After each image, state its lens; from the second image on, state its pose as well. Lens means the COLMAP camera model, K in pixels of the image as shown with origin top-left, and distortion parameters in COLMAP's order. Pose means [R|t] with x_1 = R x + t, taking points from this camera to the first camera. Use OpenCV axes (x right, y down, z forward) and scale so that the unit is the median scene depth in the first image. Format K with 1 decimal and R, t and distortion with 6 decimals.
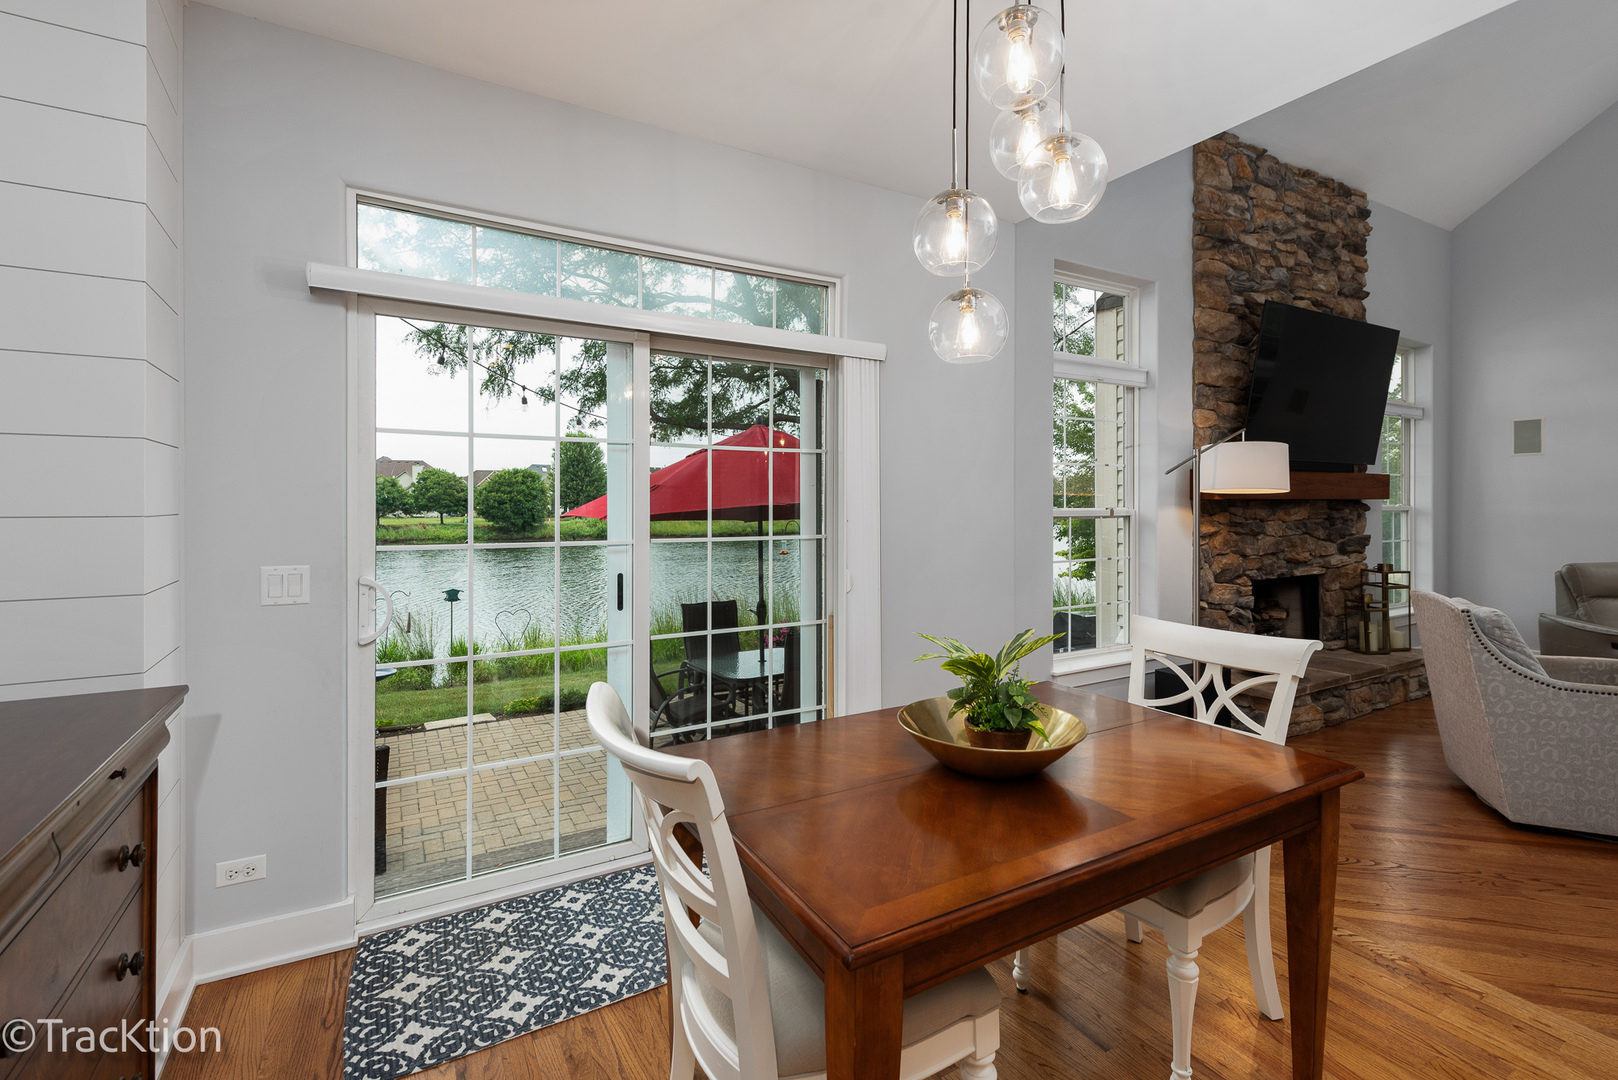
lens RADIAL K [[733.8, 0, 807.9], [0, 733.8, 510.6], [0, 0, 1]] dist [0.003392, 0.000363]
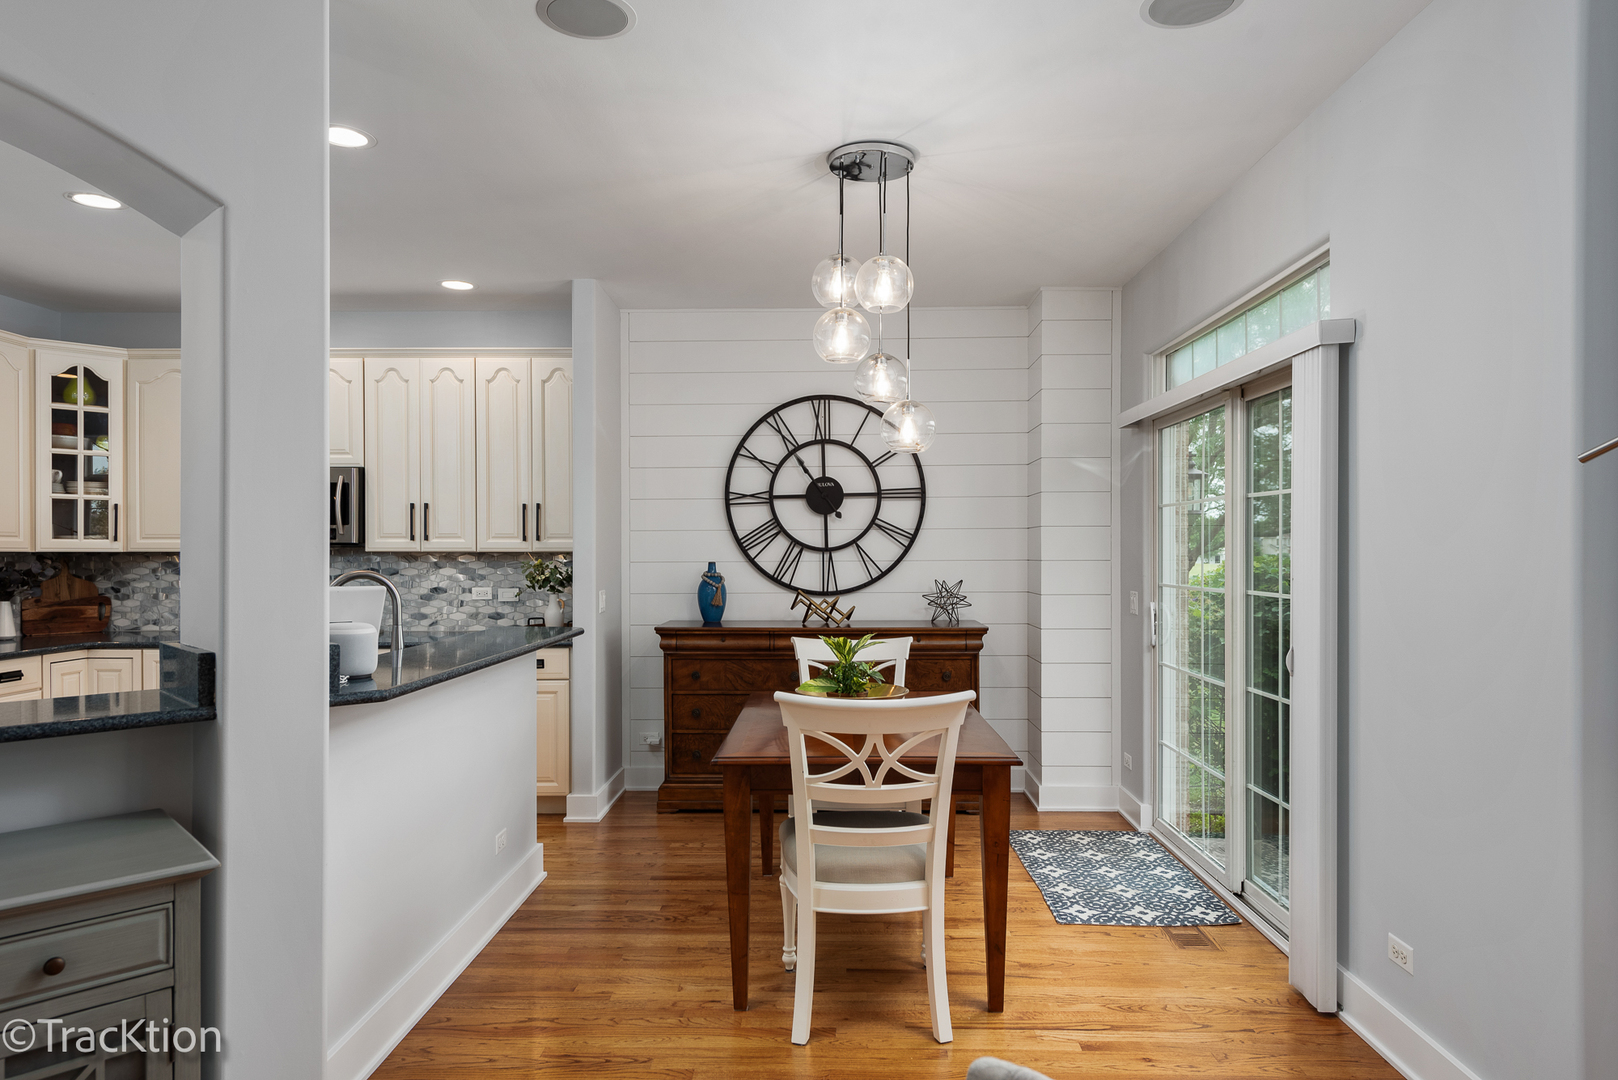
lens RADIAL K [[1023.3, 0, 811.7], [0, 1023.3, 563.6], [0, 0, 1]] dist [0.001665, 0.000277]
pose [[-0.521360, 0.011476, -0.853260, 0.781986], [-0.005379, 0.999846, 0.016734, -0.010572], [0.853320, 0.013314, -0.521217, 0.737745]]
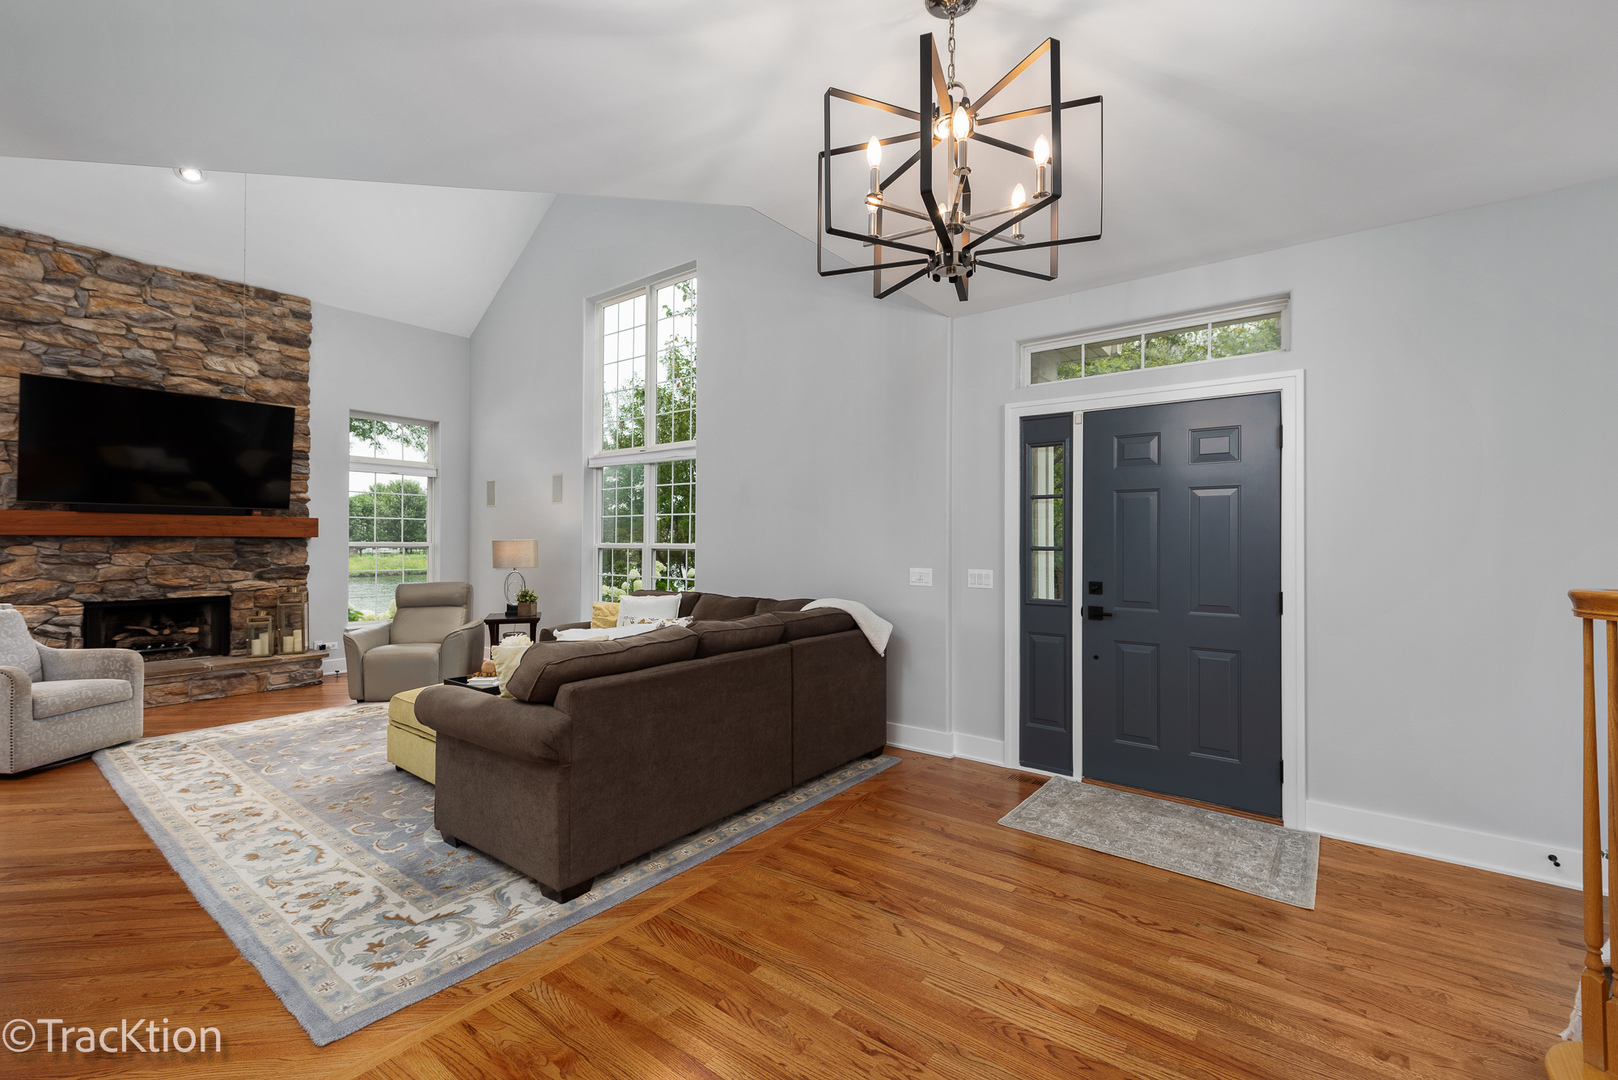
lens RADIAL K [[701.6, 0, 814.9], [0, 701.6, 536.5], [0, 0, 1]] dist [0.003853, -0.000425]
pose [[0.924585, 0.010800, 0.380824, 1.325512], [-0.004153, 0.999824, -0.018272, 0.003004], [-0.380954, 0.015312, 0.924467, -0.559800]]
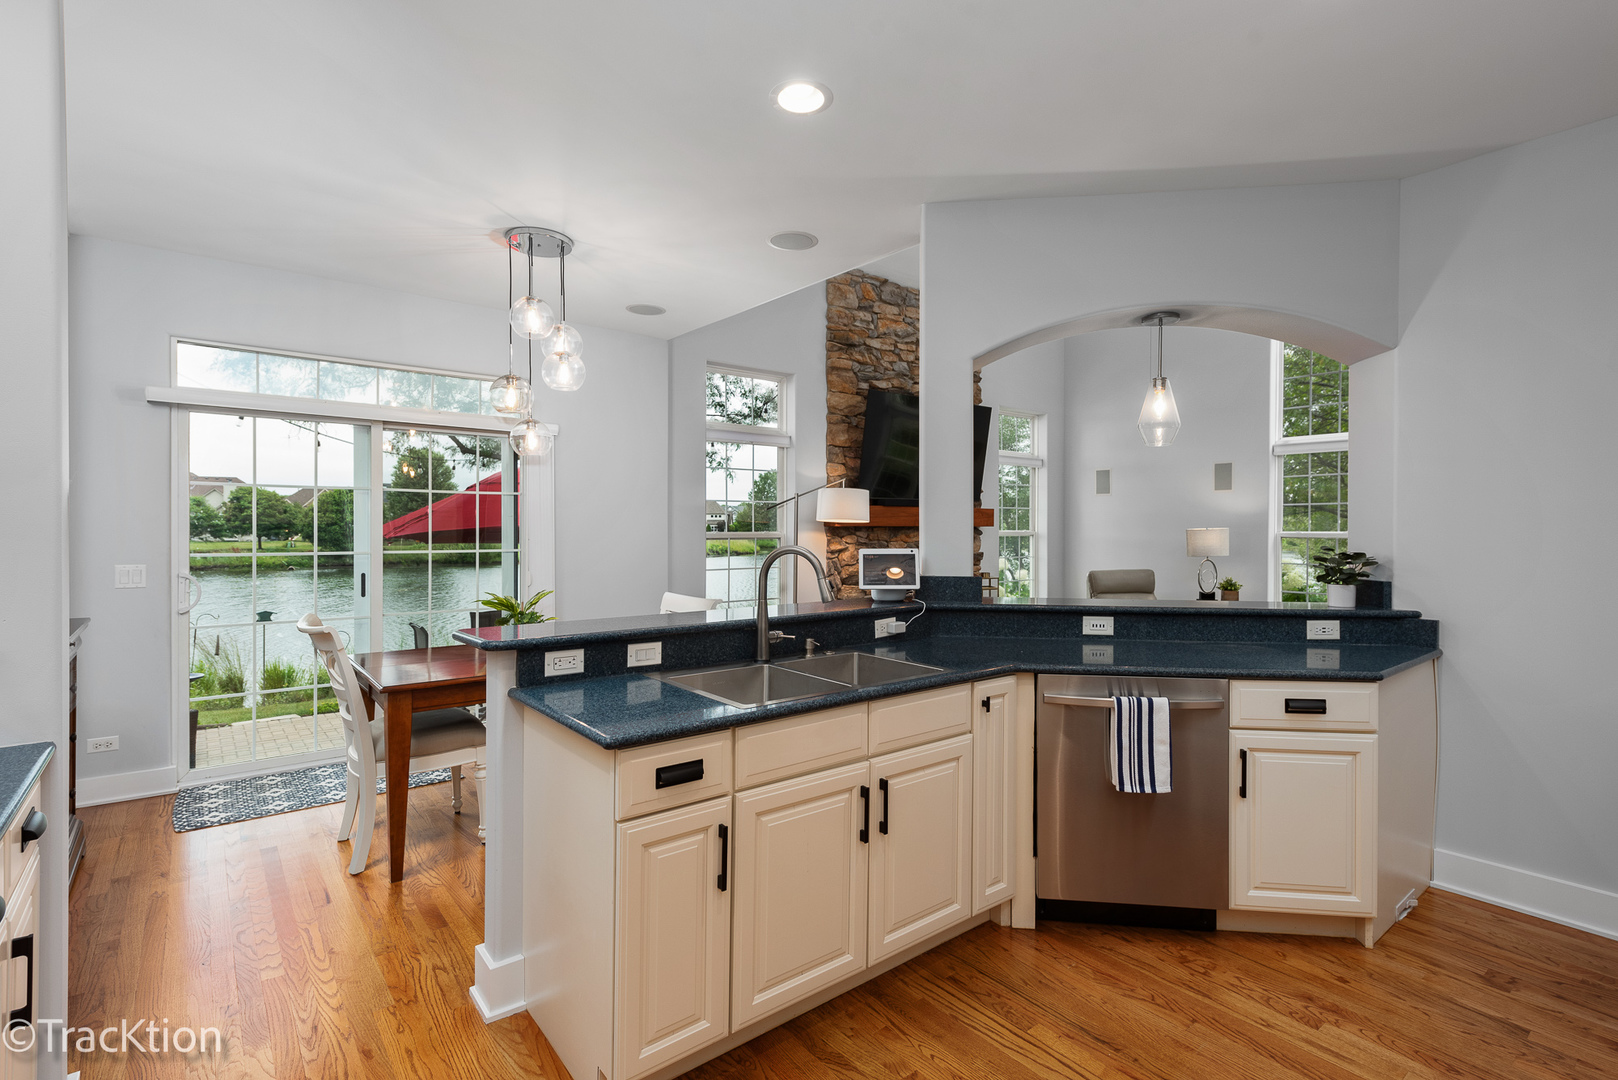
lens RADIAL K [[769.3, 0, 808.4], [0, 769.3, 536.4], [0, 0, 1]] dist [0.003147, -0.000583]
pose [[0.988006, 0.001997, 0.154405, 0.254886], [-0.002311, 0.999996, 0.001852, 0.001447], [-0.154400, -0.002187, 0.988006, -0.456758]]
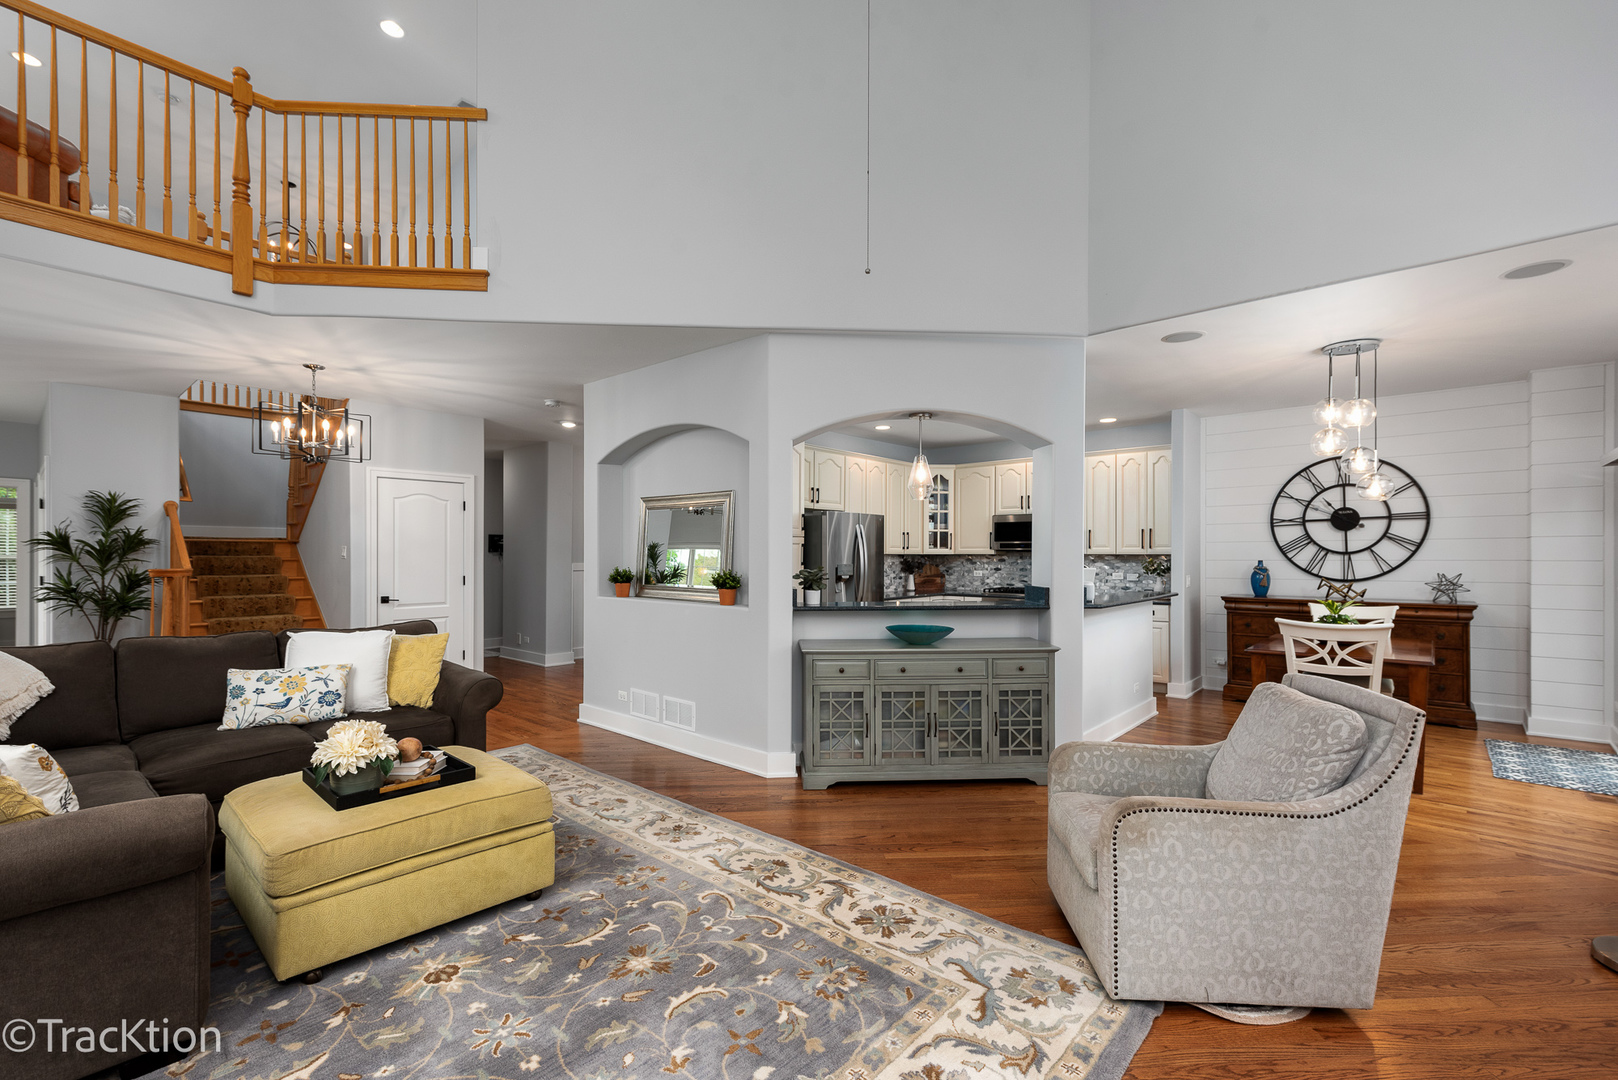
lens RADIAL K [[702.7, 0, 807.2], [0, 702.7, 552.6], [0, 0, 1]] dist [0.004033, -0.000010]
pose [[-0.947682, 0.001227, -0.319212, 1.156923], [-0.000927, 0.999978, 0.006595, -0.016081], [0.319213, 0.006546, -0.947660, 1.084536]]
